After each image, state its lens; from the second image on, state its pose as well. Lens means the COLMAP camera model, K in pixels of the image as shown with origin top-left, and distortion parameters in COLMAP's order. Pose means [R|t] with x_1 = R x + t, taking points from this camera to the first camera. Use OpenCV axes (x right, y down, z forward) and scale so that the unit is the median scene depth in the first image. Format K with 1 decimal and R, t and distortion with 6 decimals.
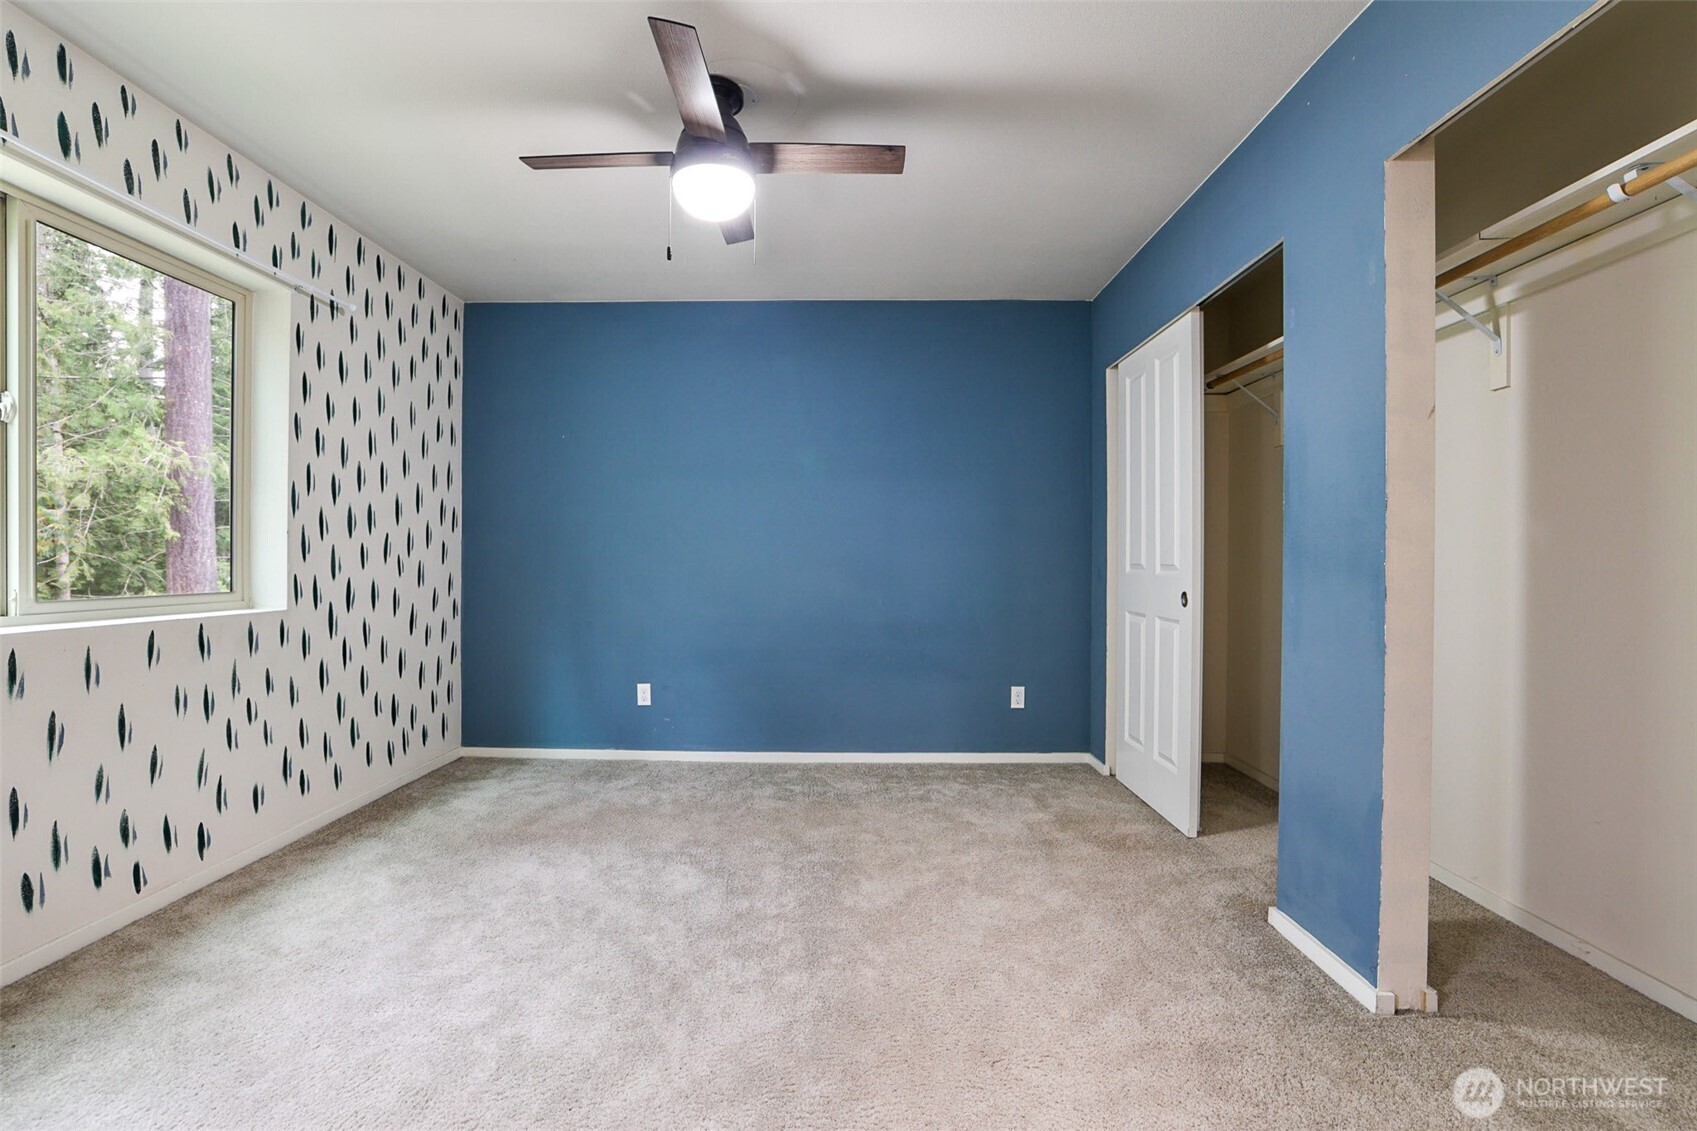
lens RADIAL K [[723.1, 0, 849.6], [0, 723.1, 562.1], [0, 0, 1]] dist [-0.046428, 0.014970]
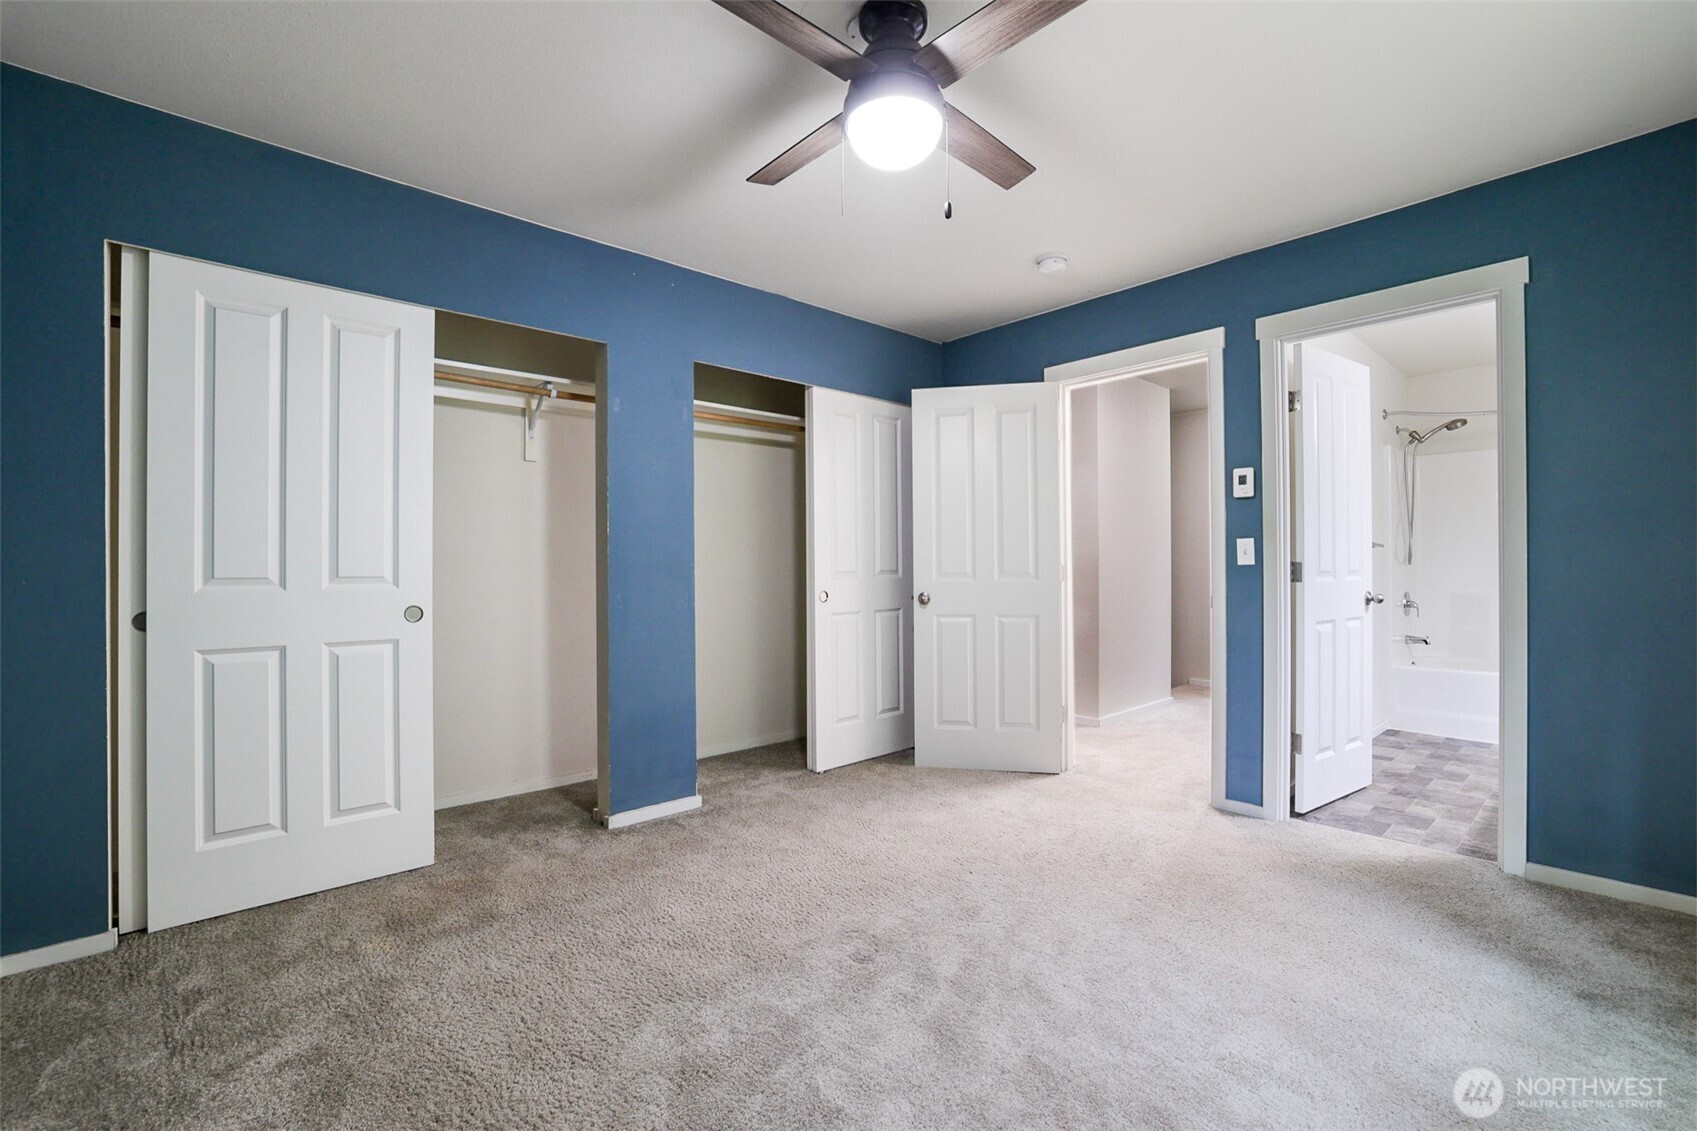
lens RADIAL K [[723.1, 0, 849.6], [0, 723.1, 562.1], [0, 0, 1]] dist [-0.046428, 0.014970]
pose [[-0.677171, 0.003517, 0.735818, -0.587850], [0.003875, 0.999992, -0.001213, -0.011410], [-0.735816, 0.002029, -0.677179, 1.229593]]
